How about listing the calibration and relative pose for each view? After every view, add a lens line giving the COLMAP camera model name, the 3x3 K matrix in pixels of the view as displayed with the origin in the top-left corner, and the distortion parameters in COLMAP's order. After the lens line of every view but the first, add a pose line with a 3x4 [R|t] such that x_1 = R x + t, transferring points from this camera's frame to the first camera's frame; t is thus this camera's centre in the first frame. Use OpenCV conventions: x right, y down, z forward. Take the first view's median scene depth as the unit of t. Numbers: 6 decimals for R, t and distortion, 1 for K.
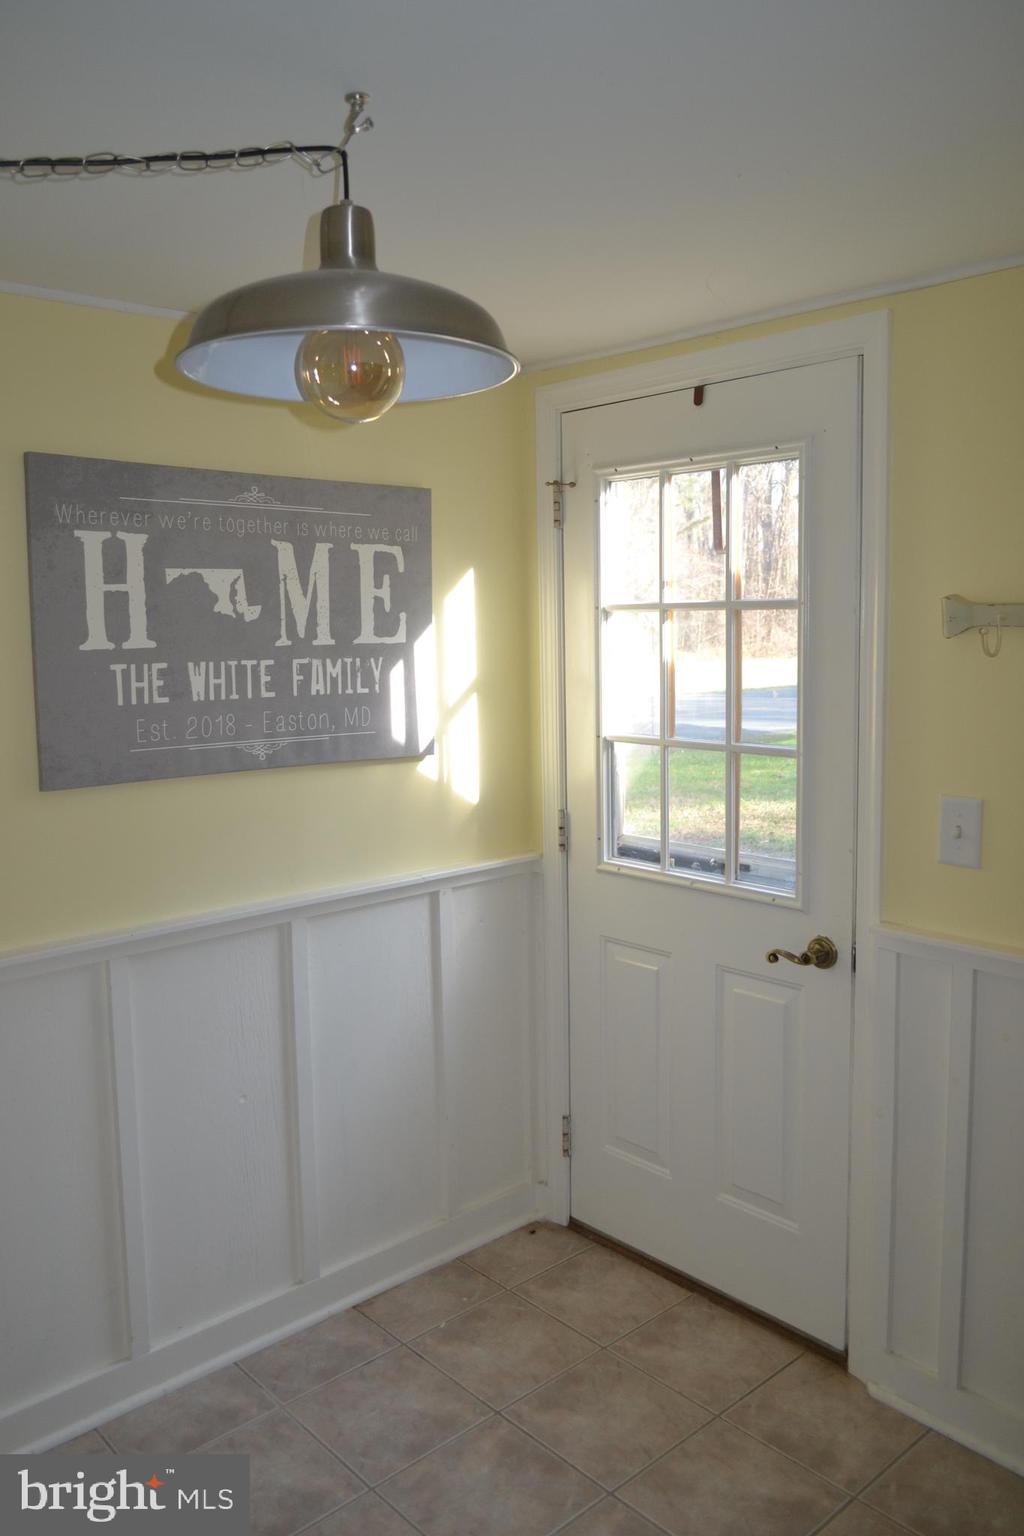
lens RADIAL K [[1215.4, 0, 512.0], [0, 1215.4, 761.7], [0, 0, 1]] dist [-0.001795, 0.000616]
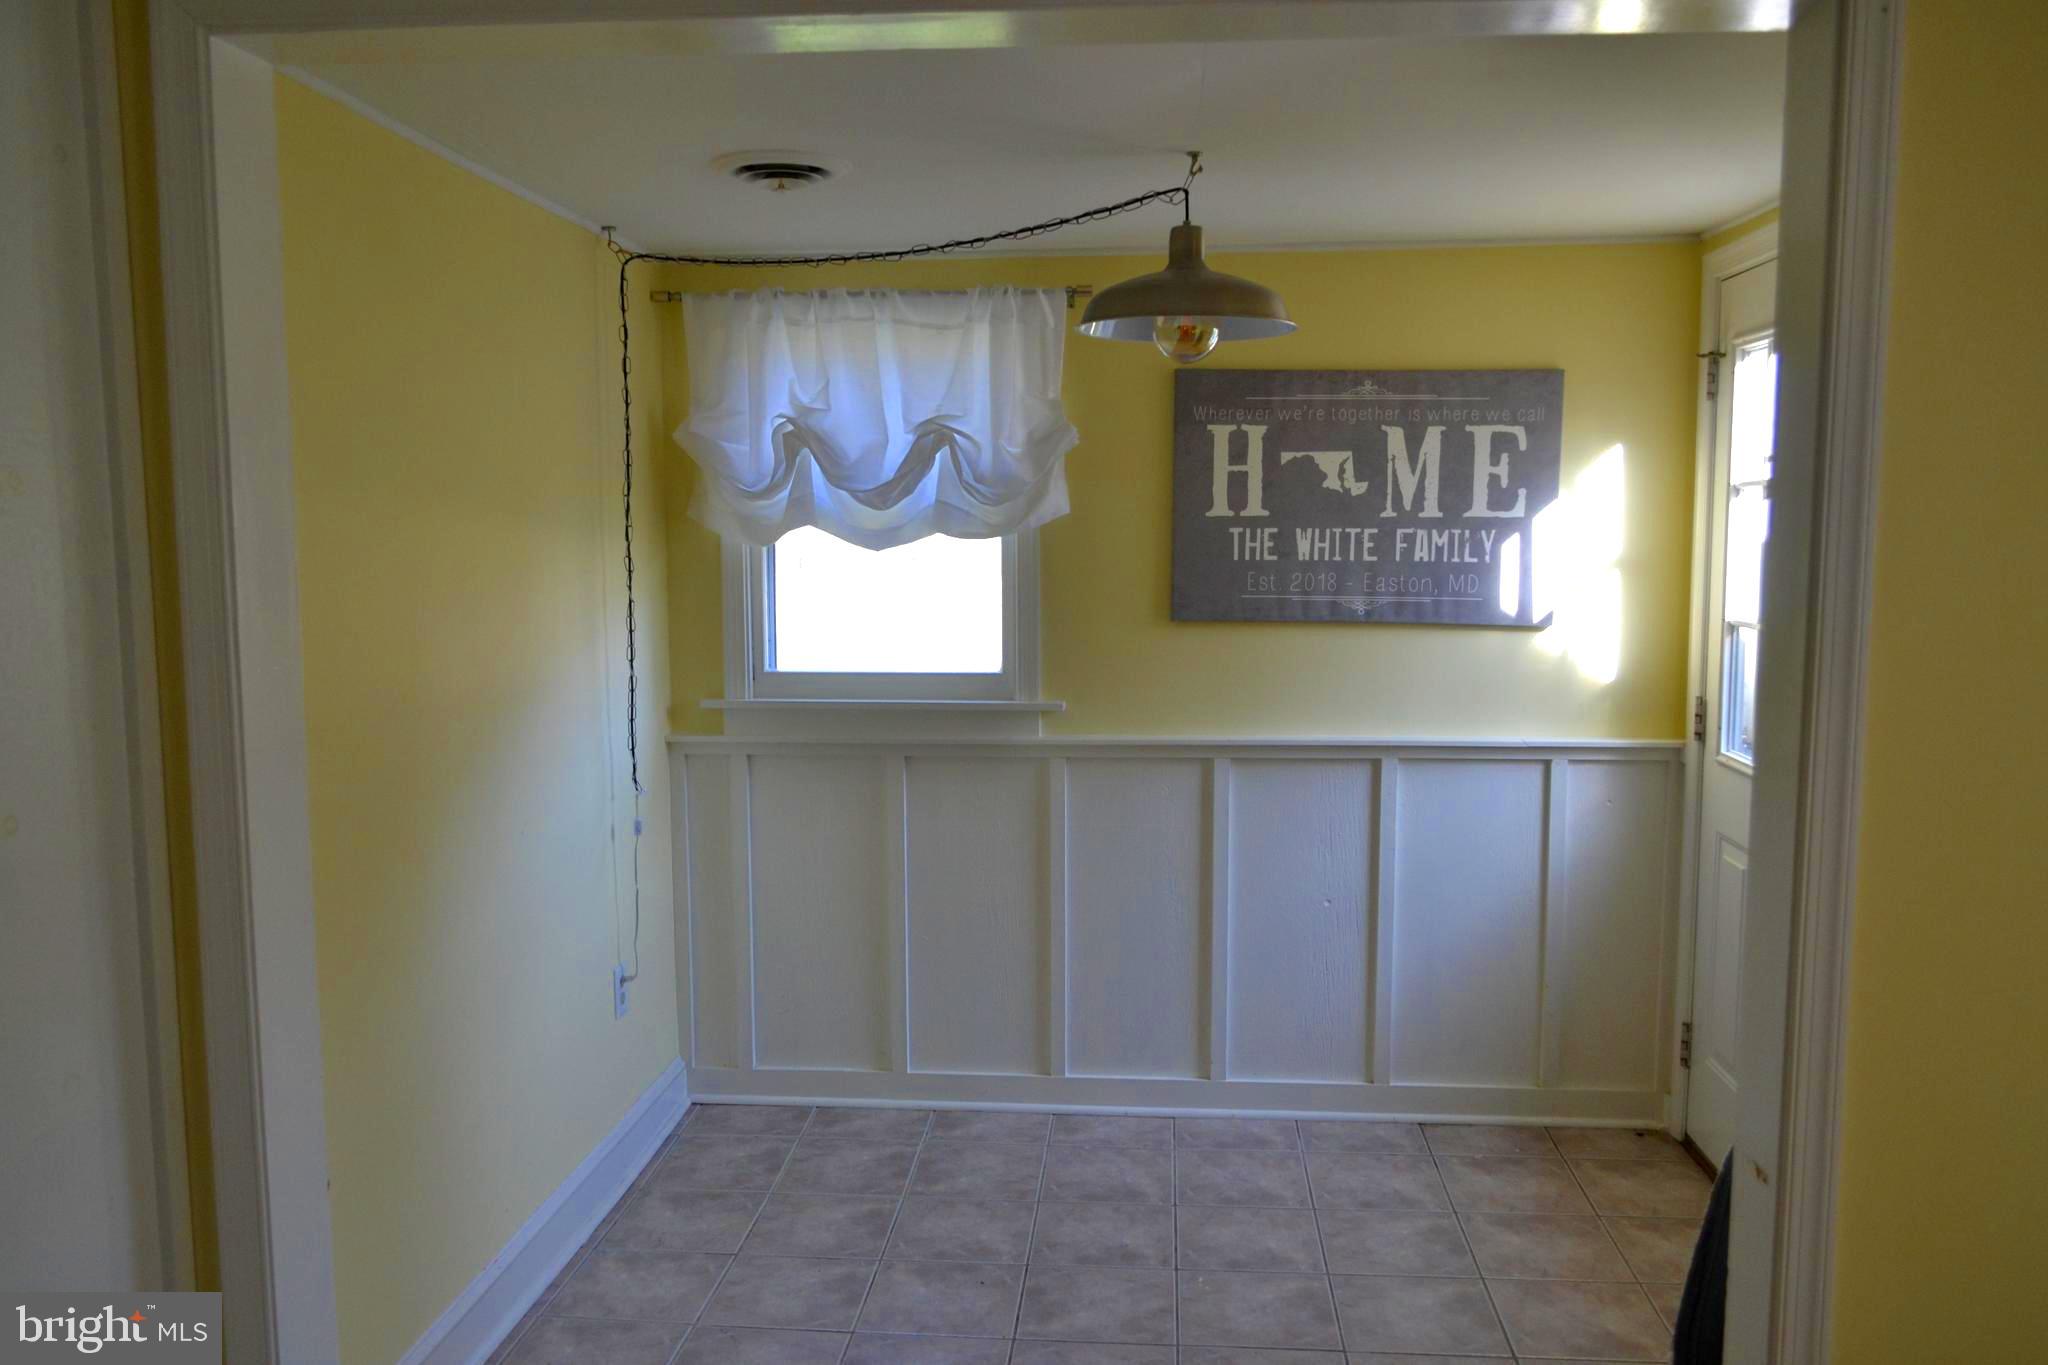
lens RADIAL K [[1637.3, 0, 1026.3], [0, 1637.3, 688.9], [0, 0, 1]] dist [-0.002760, -0.000731]
pose [[0.678986, 0.092743, -0.728270, 0.727556], [-0.092077, 0.994913, 0.040853, 0.035280], [0.728354, 0.039319, 0.684072, -0.306664]]
